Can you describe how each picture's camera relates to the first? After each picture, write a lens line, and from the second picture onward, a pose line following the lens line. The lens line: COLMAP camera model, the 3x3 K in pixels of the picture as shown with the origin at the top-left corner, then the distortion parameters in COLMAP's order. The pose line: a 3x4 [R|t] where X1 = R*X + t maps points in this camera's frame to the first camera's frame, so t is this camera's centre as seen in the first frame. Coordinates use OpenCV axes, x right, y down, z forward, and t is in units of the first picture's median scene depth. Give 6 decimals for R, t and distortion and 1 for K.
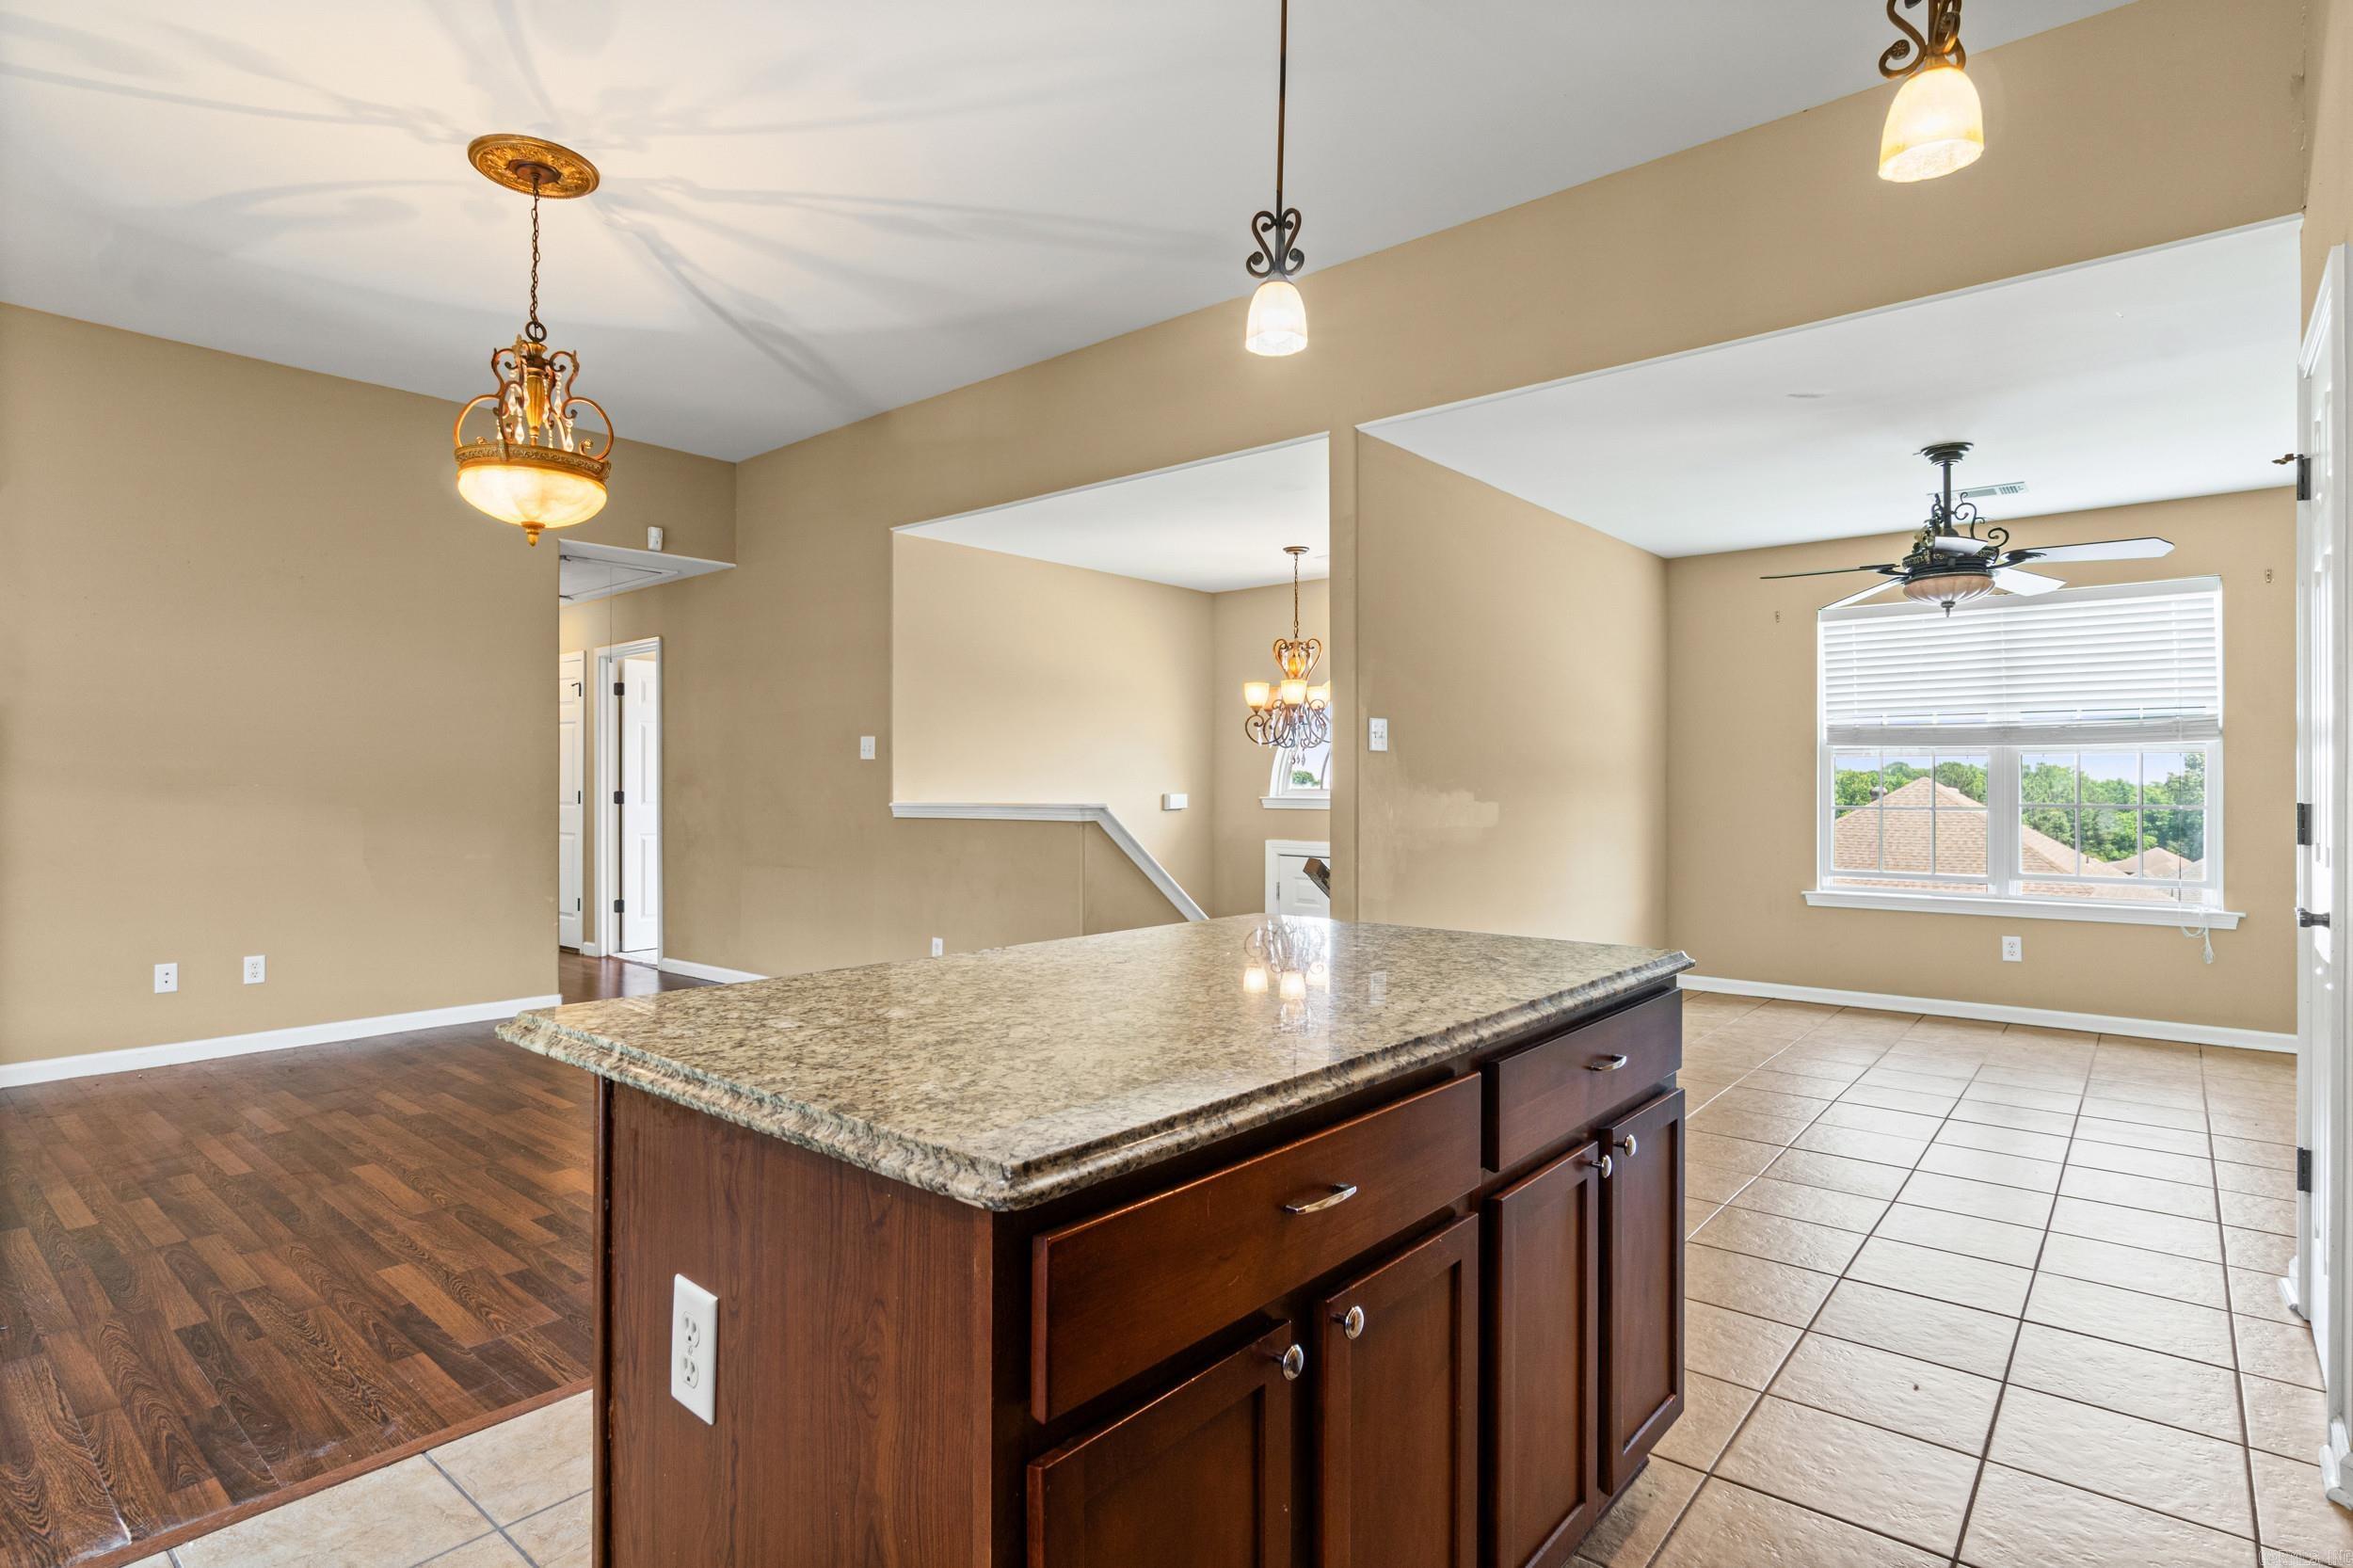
lens RADIAL K [[1198.4, 0, 1161.8], [0, 1198.4, 774.9], [0, 0, 1]] dist [0.002602, -0.002559]
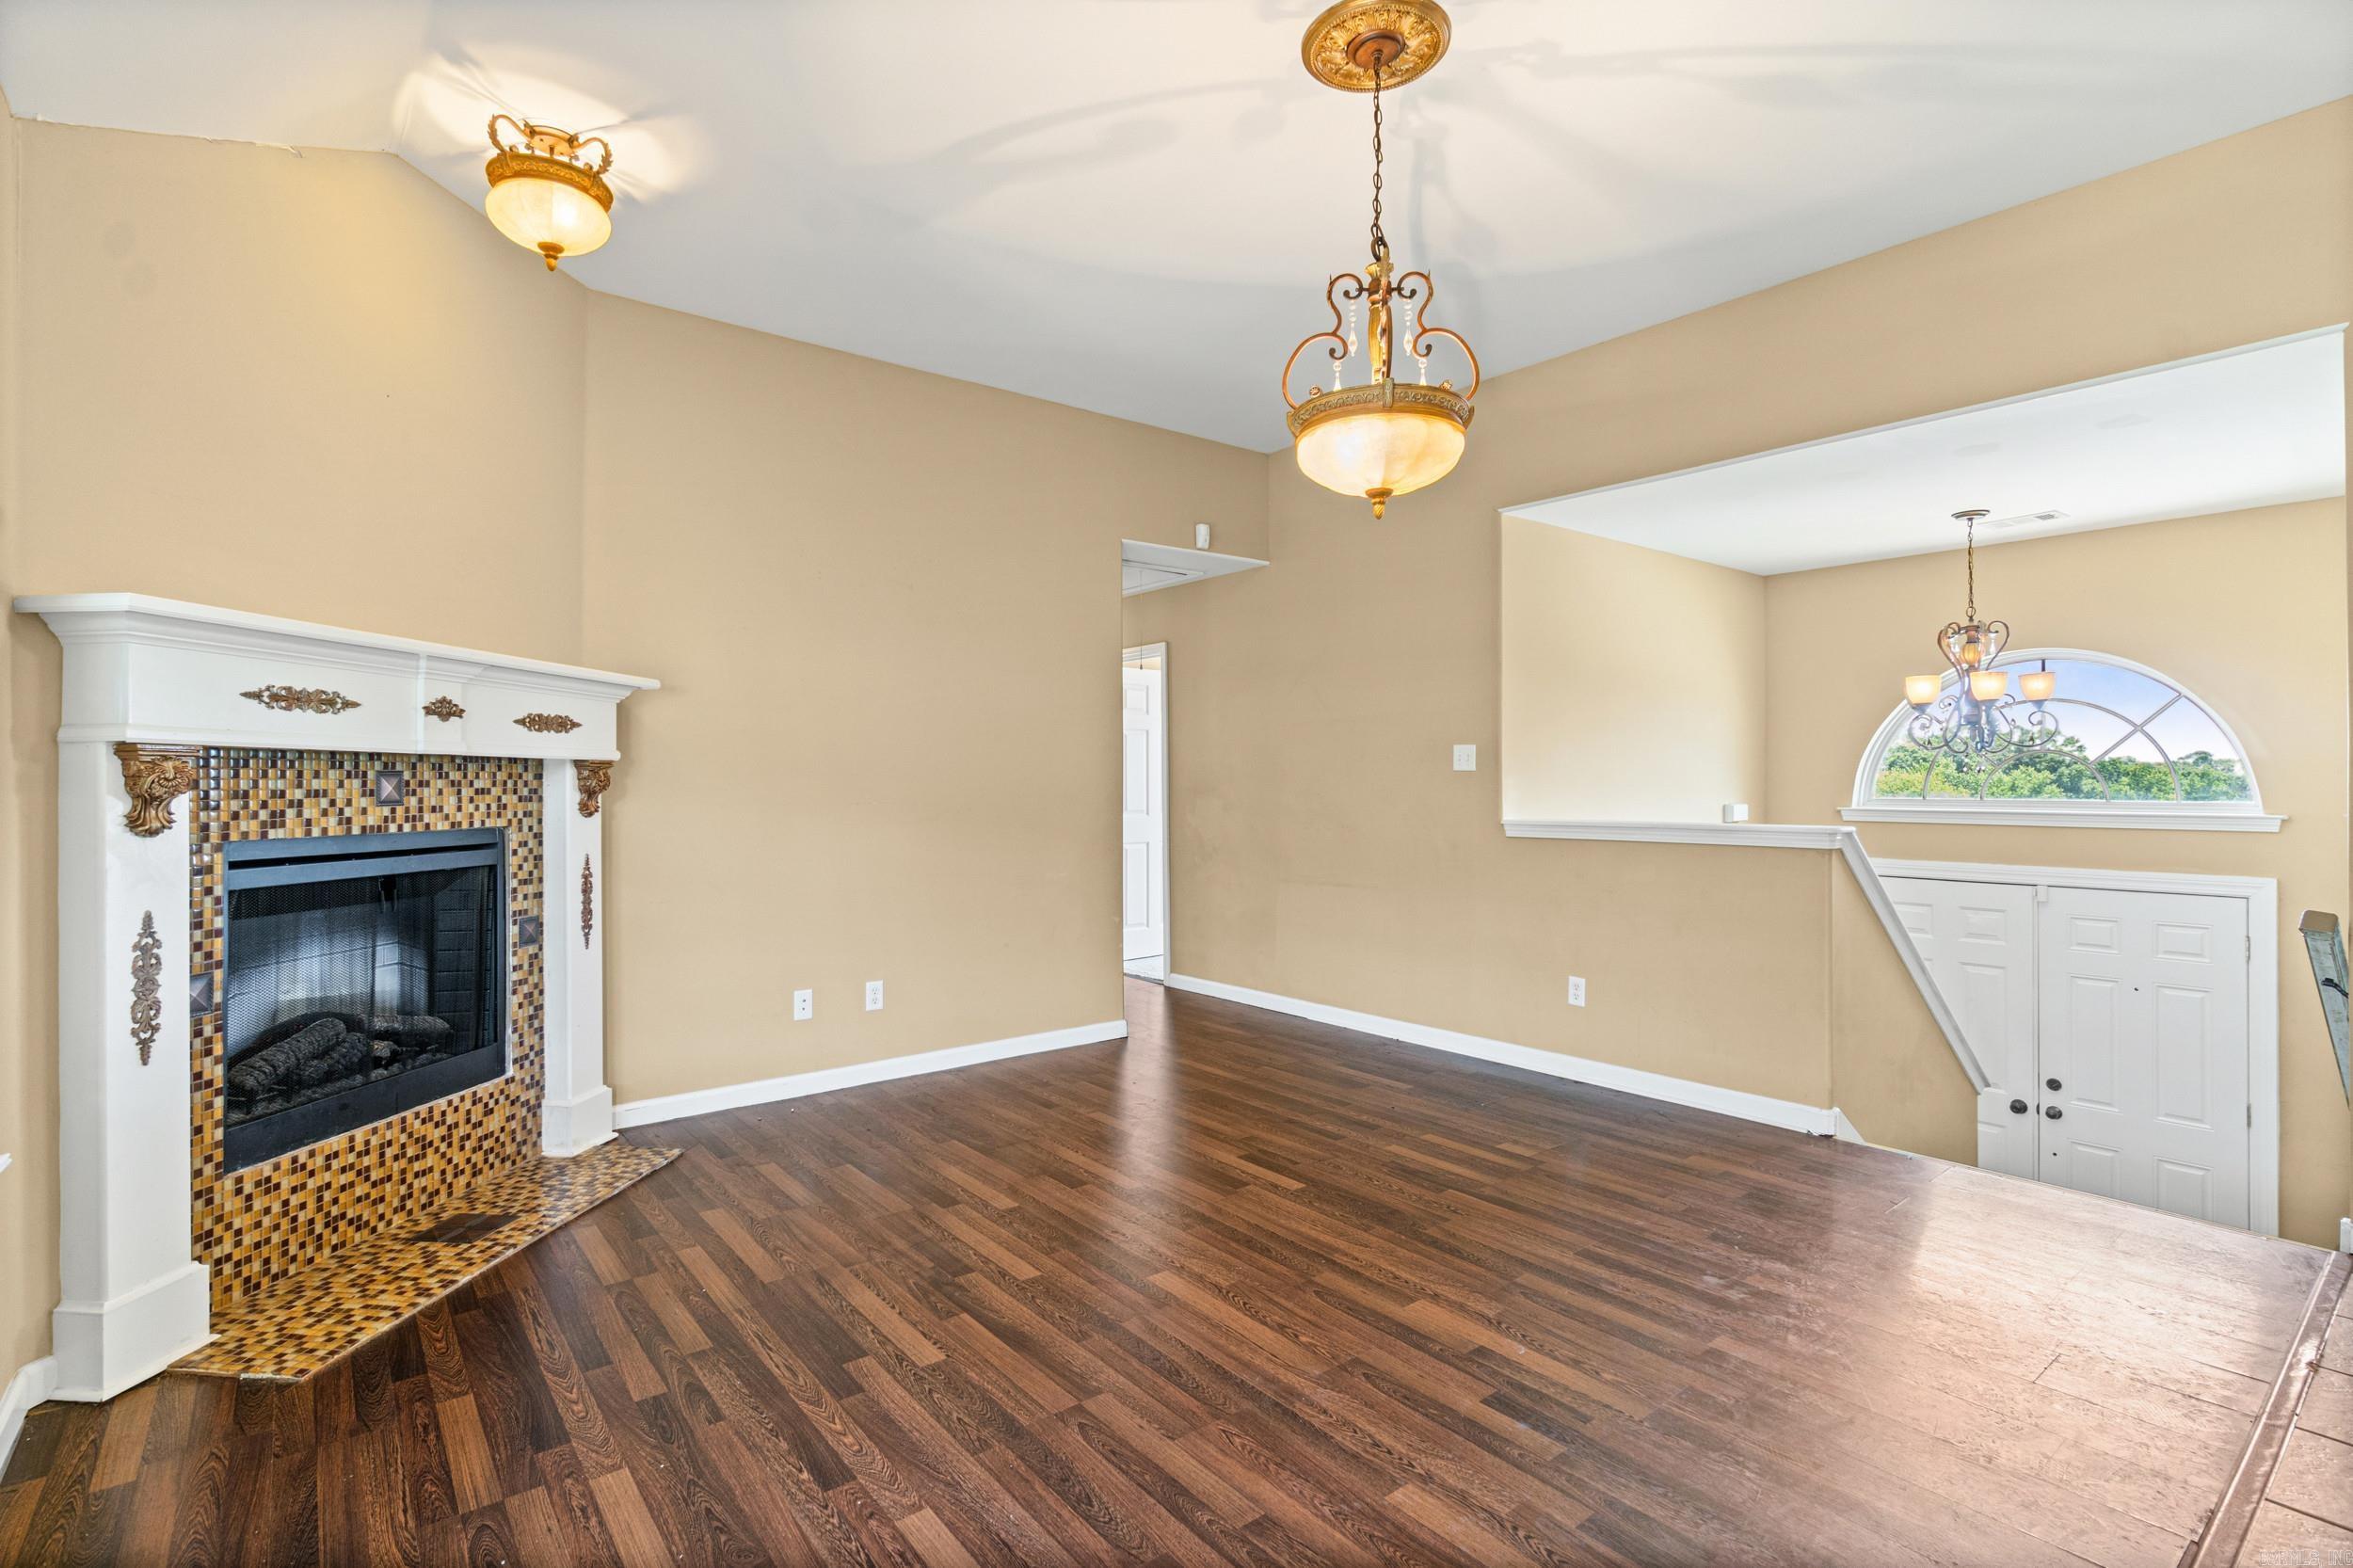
lens RADIAL K [[1108.5, 0, 1164.0], [0, 1108.5, 773.0], [0, 0, 1]] dist [-0.003842, -0.002121]
pose [[0.982378, -0.006212, -0.186802, -0.493066], [0.007011, 0.999969, 0.003617, -0.024635], [0.186773, -0.004863, 0.982391, 0.233610]]
